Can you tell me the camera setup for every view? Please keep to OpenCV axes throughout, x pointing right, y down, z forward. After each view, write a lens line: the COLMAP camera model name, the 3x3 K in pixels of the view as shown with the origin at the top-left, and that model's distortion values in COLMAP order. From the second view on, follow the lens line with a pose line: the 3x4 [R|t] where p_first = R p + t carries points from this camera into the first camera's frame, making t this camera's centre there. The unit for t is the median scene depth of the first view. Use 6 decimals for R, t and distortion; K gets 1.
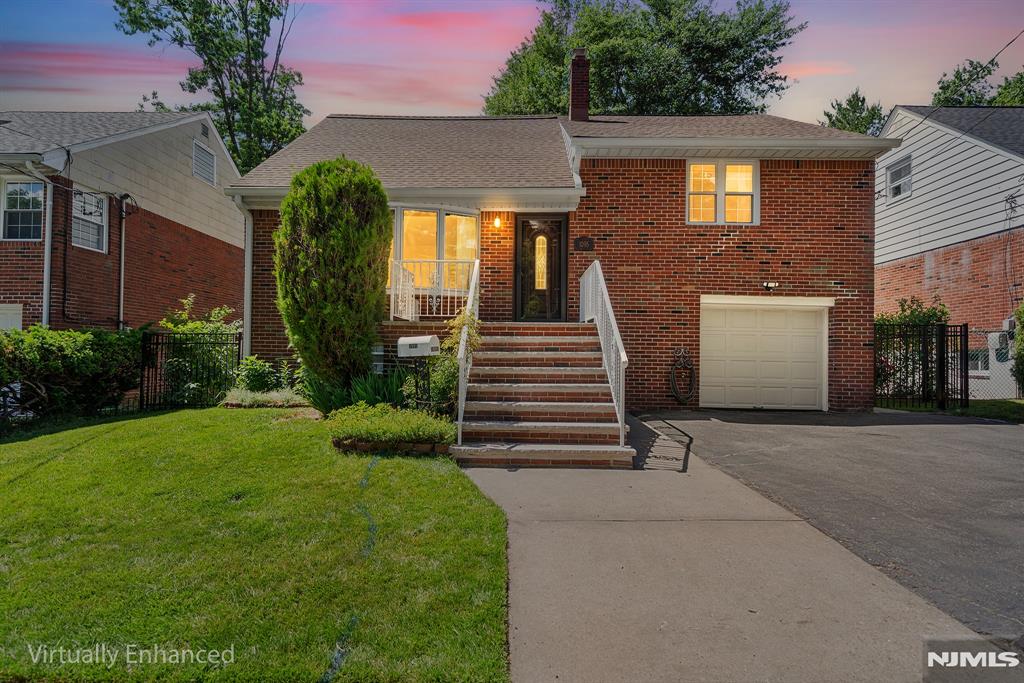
lens RADIAL K [[500.9, 0, 512.0], [0, 500.9, 341.5], [0, 0, 1]] dist [0.000335, -0.000025]
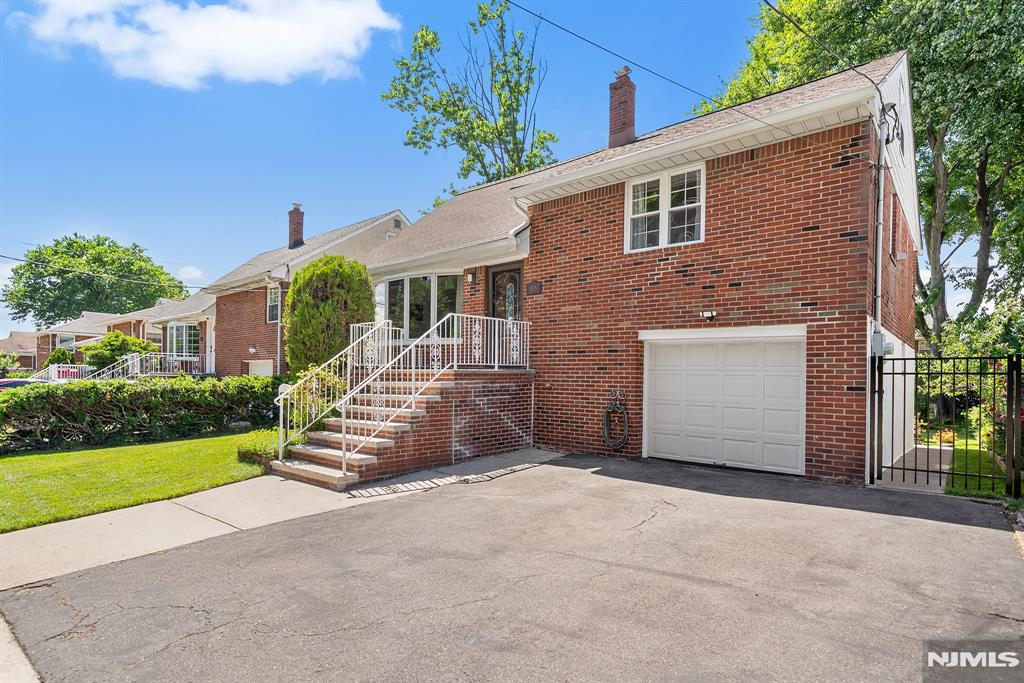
lens RADIAL K [[514.9, 0, 512.0], [0, 514.9, 376.6], [0, 0, 1]] dist [0.000305, 0.000110]
pose [[0.783273, -0.004595, -0.621661, 0.773035], [0.013801, 0.999855, 0.009998, -0.023935], [0.621524, -0.016410, 0.783223, 0.140205]]
